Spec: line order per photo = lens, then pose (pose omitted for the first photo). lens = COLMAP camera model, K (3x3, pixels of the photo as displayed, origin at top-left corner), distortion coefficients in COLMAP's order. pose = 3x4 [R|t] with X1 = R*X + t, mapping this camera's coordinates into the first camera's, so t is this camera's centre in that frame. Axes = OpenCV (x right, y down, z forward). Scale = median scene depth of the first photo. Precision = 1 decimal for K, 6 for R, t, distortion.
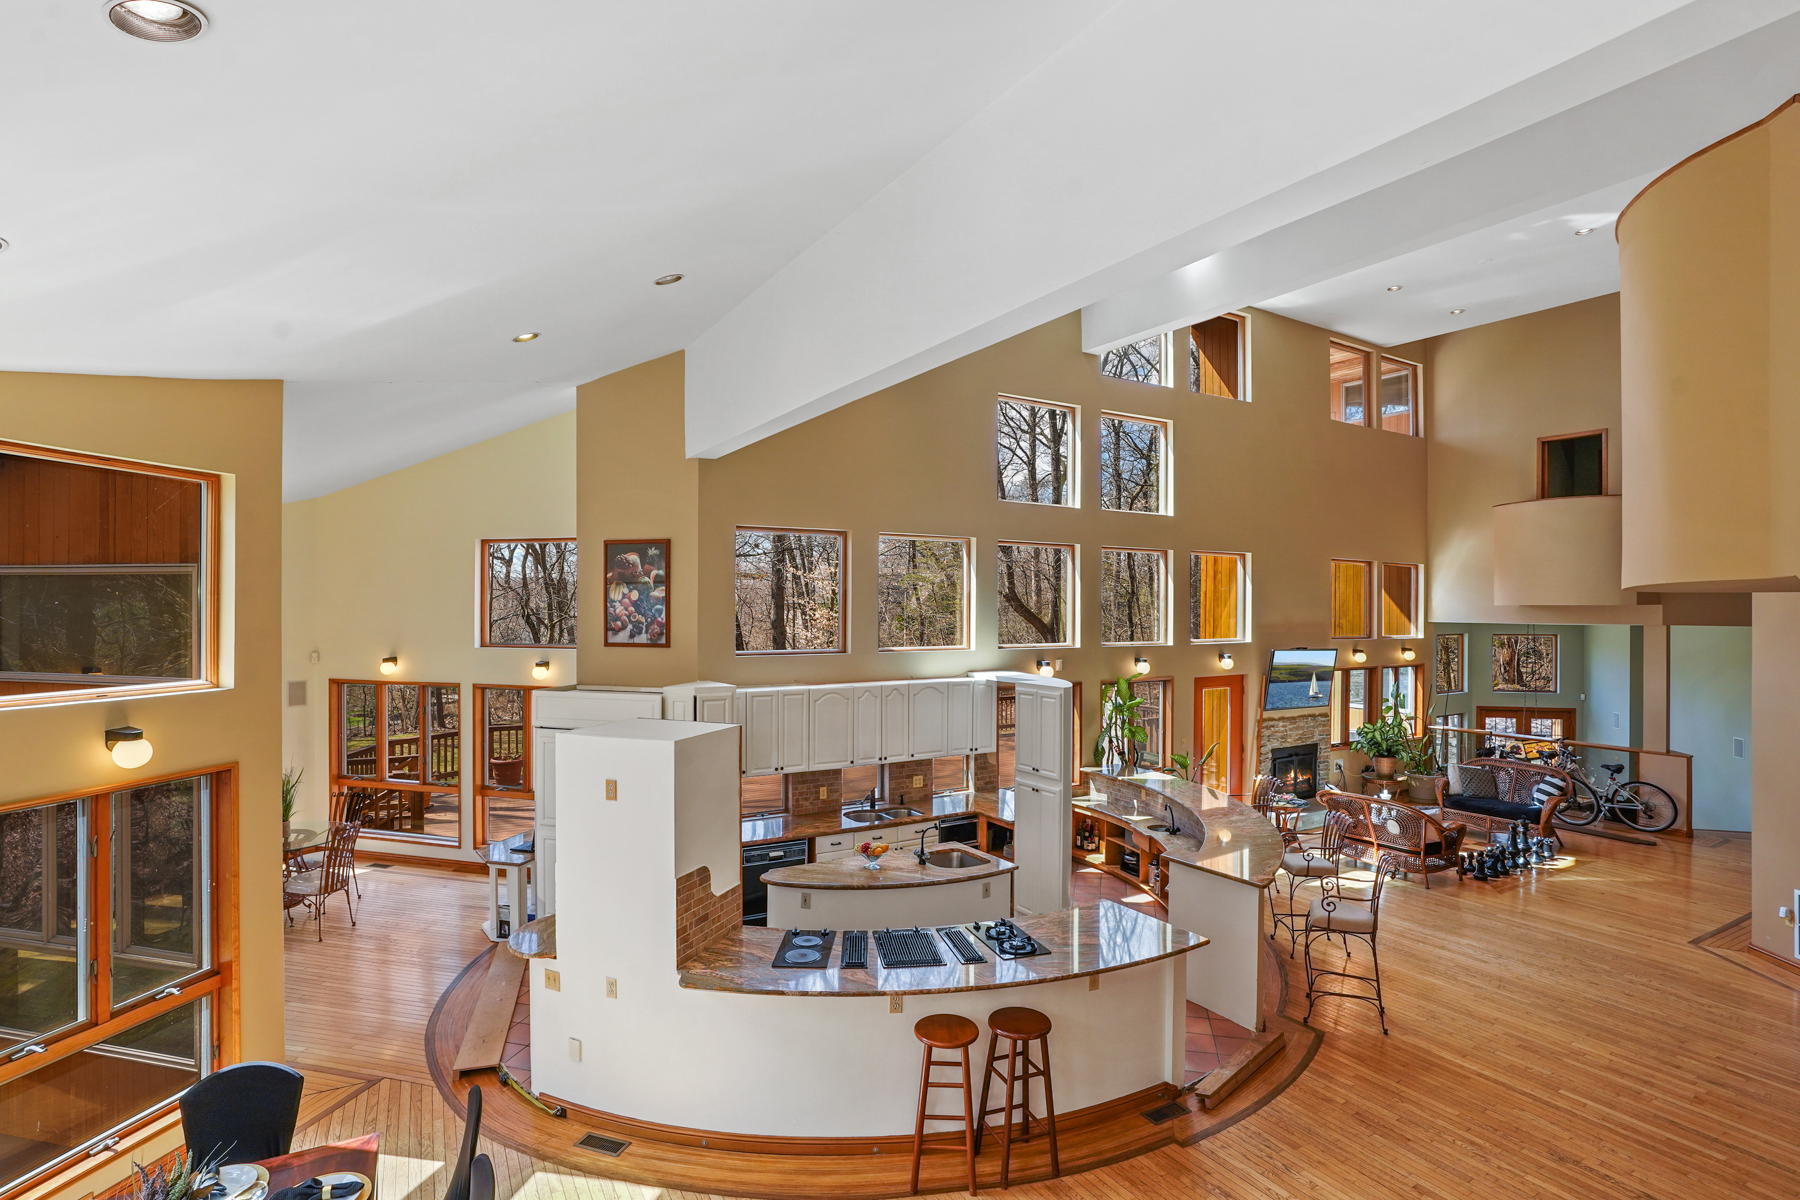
lens RADIAL K [[863.7, 0, 898.3], [0, 863.7, 606.0], [0, 0, 1]] dist [-0.051891, 0.022230]
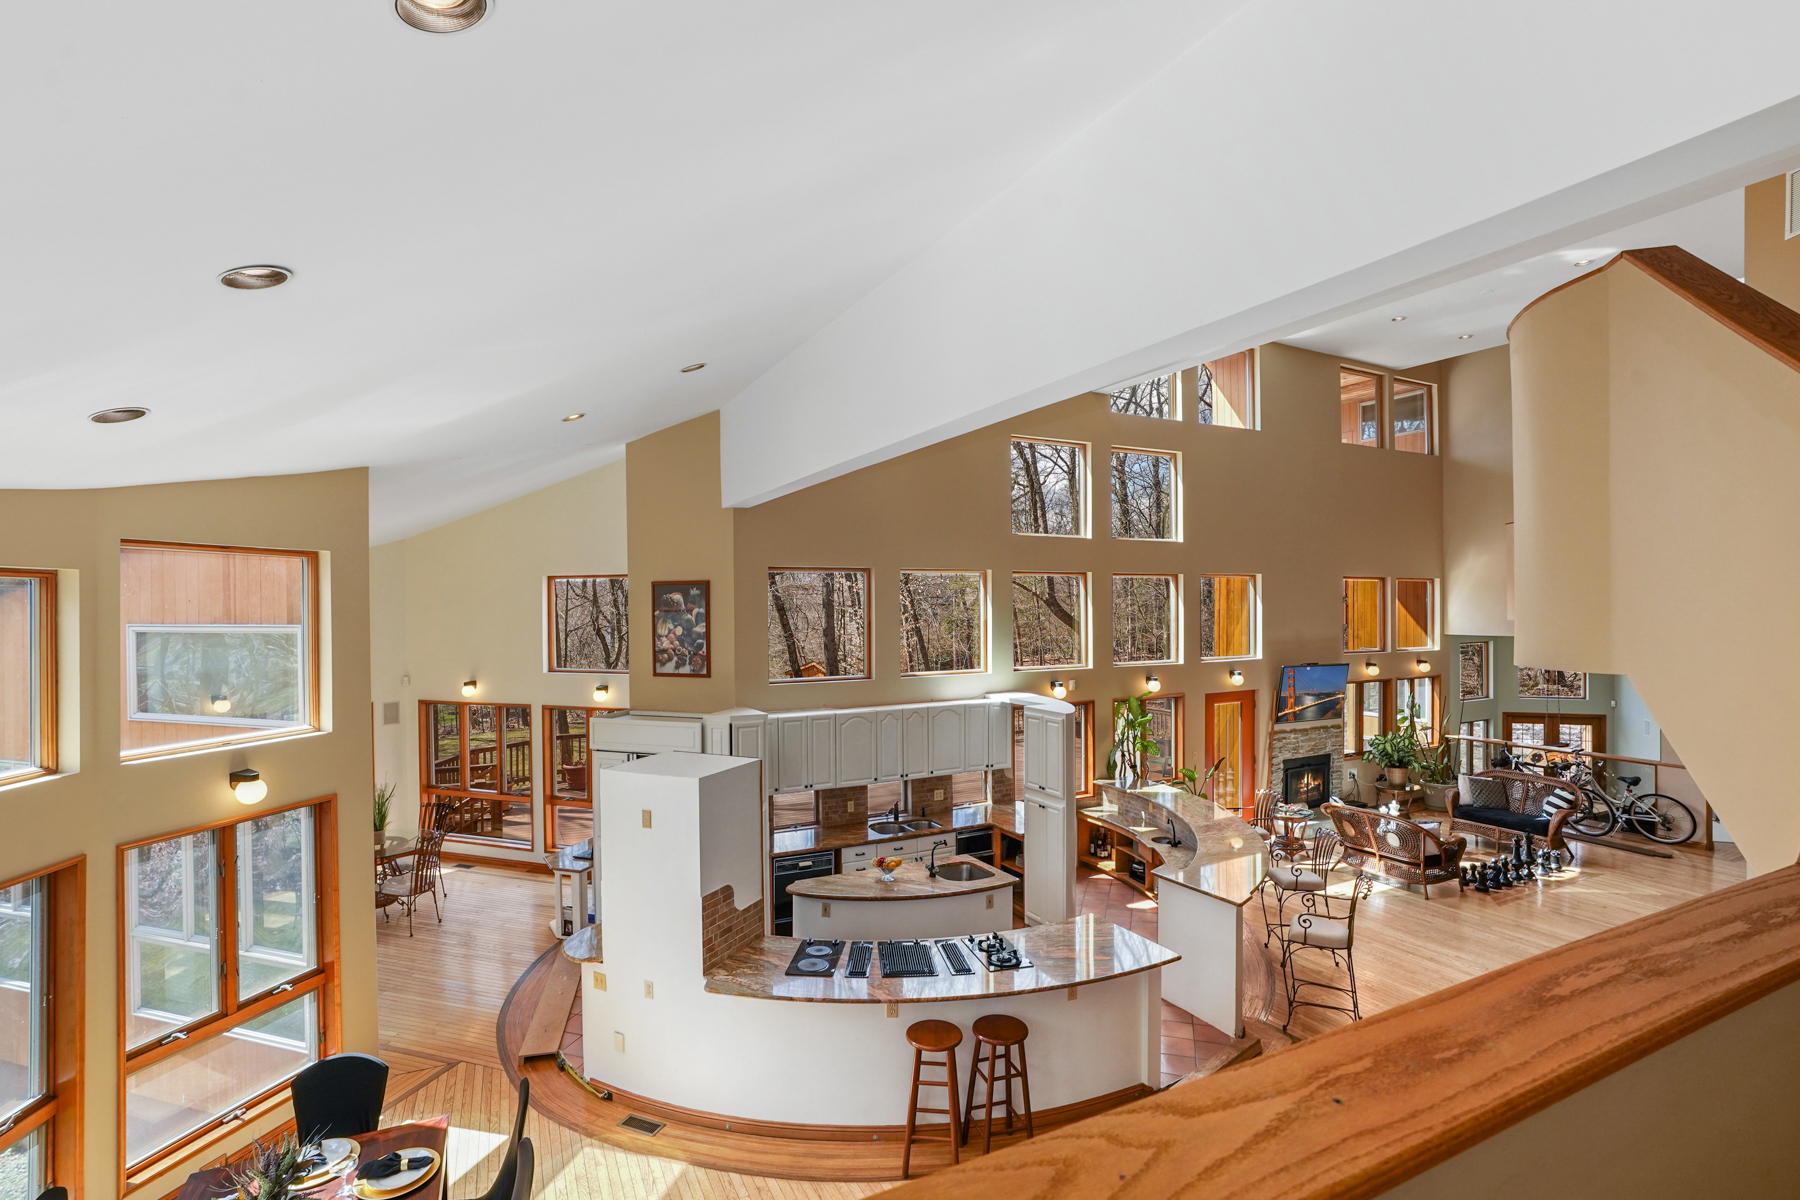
lens RADIAL K [[823.2, 0, 895.2], [0, 823.2, 610.1], [0, 0, 1]] dist [-0.047959, 0.024222]
pose [[0.997667, -0.010465, -0.067460, 0.045158], [0.010819, 0.999930, 0.004875, -0.040488], [0.067404, -0.005593, 0.997710, -0.044743]]
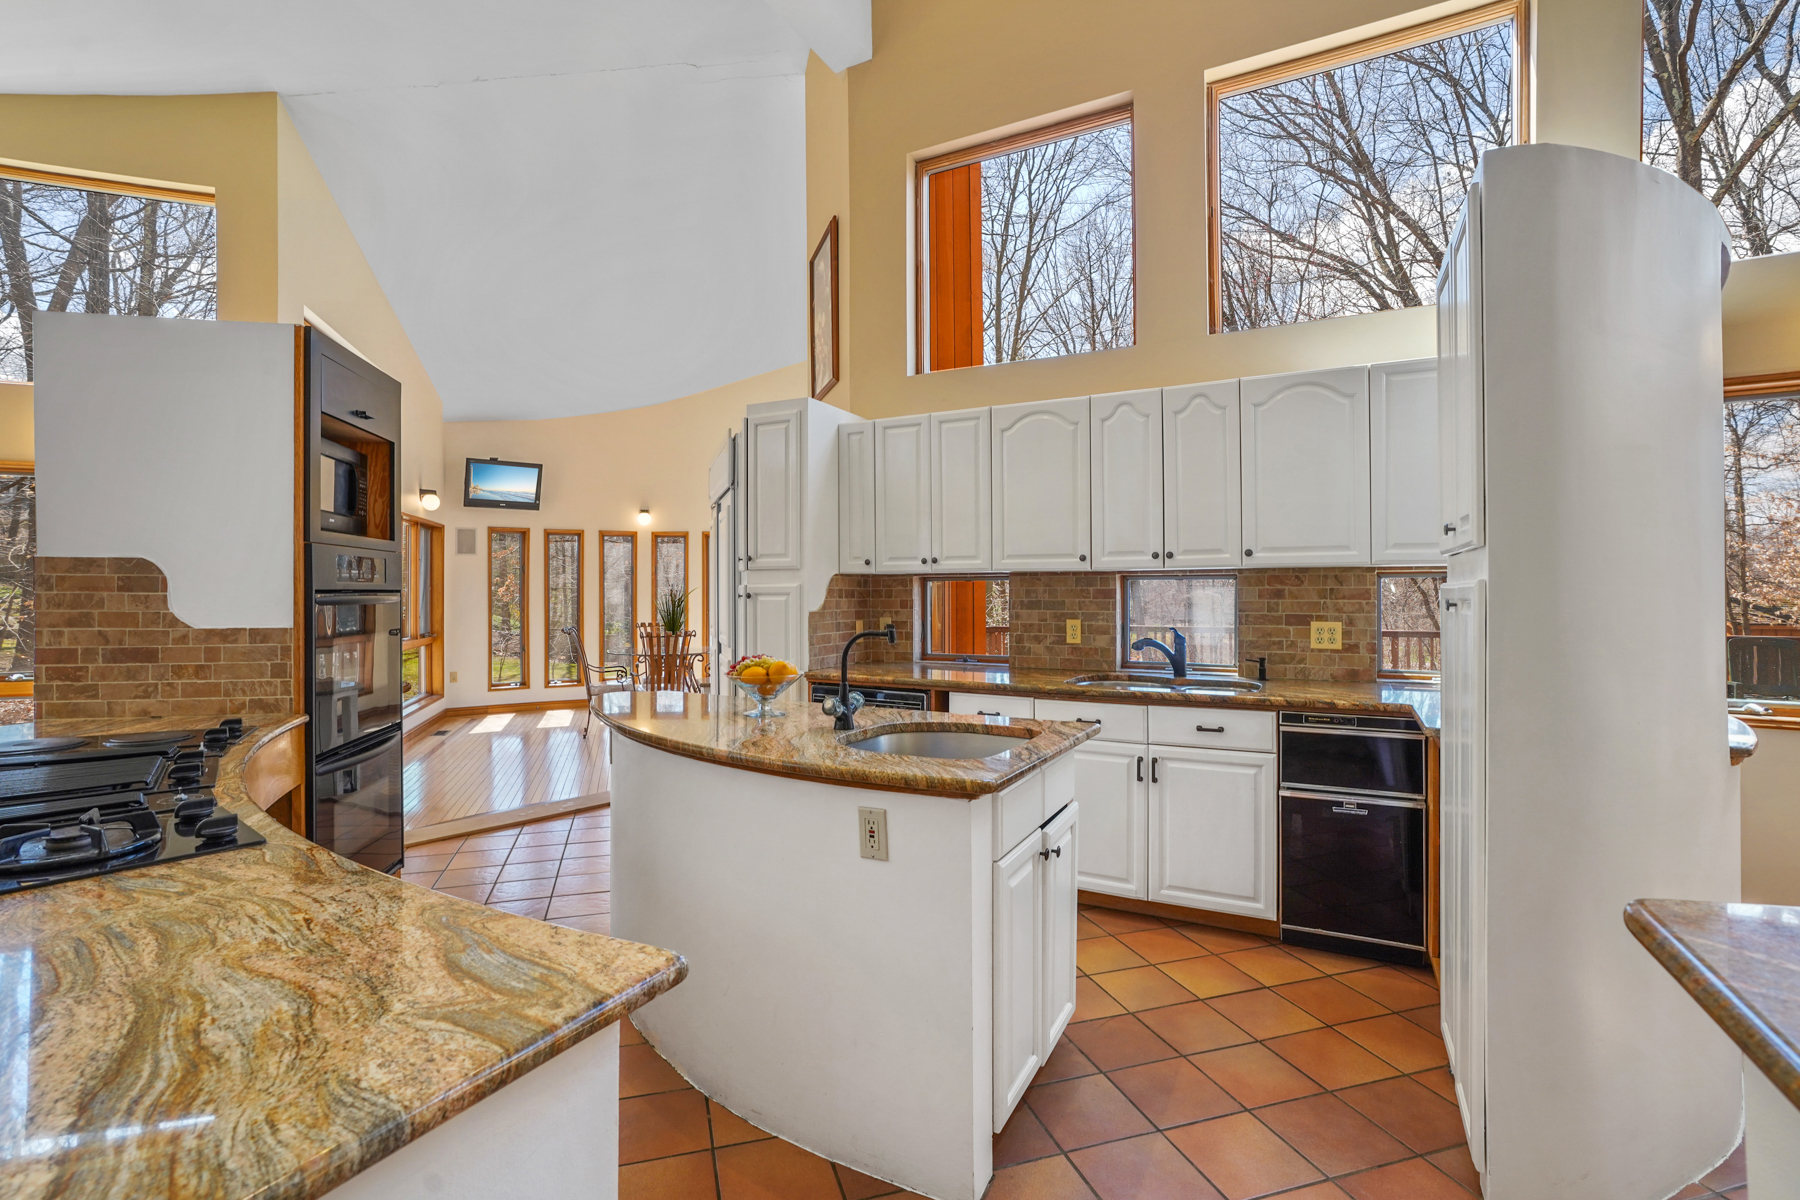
lens RADIAL K [[832.3, 0, 900.3], [0, 832.3, 581.3], [0, 0, 1]] dist [-0.026486, 0.012453]
pose [[0.519922, -0.015166, -0.854079, 0.282734], [0.012437, 0.999871, -0.010184, 0.200540], [0.854123, -0.005327, 0.520044, 0.696621]]
